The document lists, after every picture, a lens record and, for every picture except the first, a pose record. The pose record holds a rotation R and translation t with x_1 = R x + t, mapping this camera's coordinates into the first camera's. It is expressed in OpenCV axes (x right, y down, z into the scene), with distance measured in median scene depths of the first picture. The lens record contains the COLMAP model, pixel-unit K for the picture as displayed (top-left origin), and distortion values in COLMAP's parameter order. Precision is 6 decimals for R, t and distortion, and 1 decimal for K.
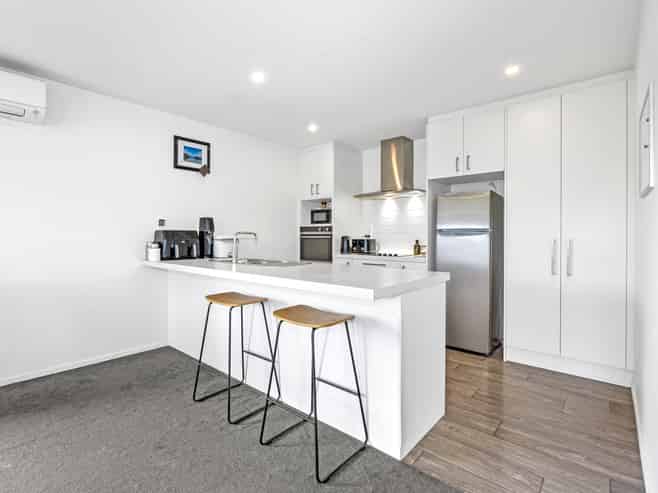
lens RADIAL K [[331.6, 0, 329.0], [0, 331.6, 246.5], [0, 0, 1]] dist [-0.001779, -0.000184]
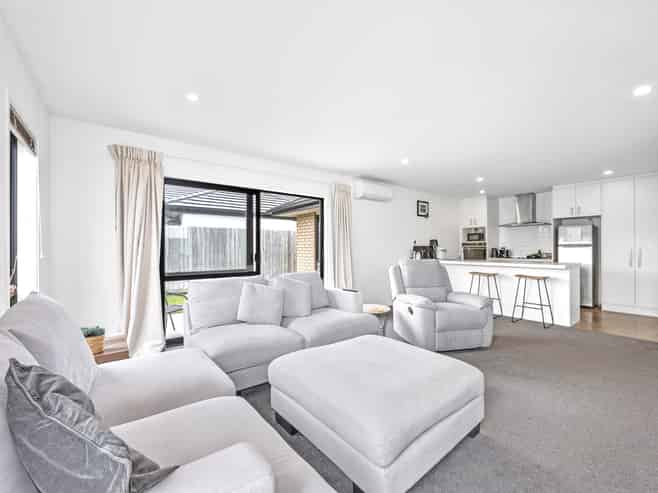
lens RADIAL K [[297.9, 0, 329.0], [0, 297.9, 246.5], [0, 0, 1]] dist [-0.000791, 0.000012]
pose [[0.982216, -0.005924, -0.187663, -0.647611], [-0.001362, 0.999251, -0.038673, 0.029002], [0.187751, 0.038241, 0.981472, -0.922033]]
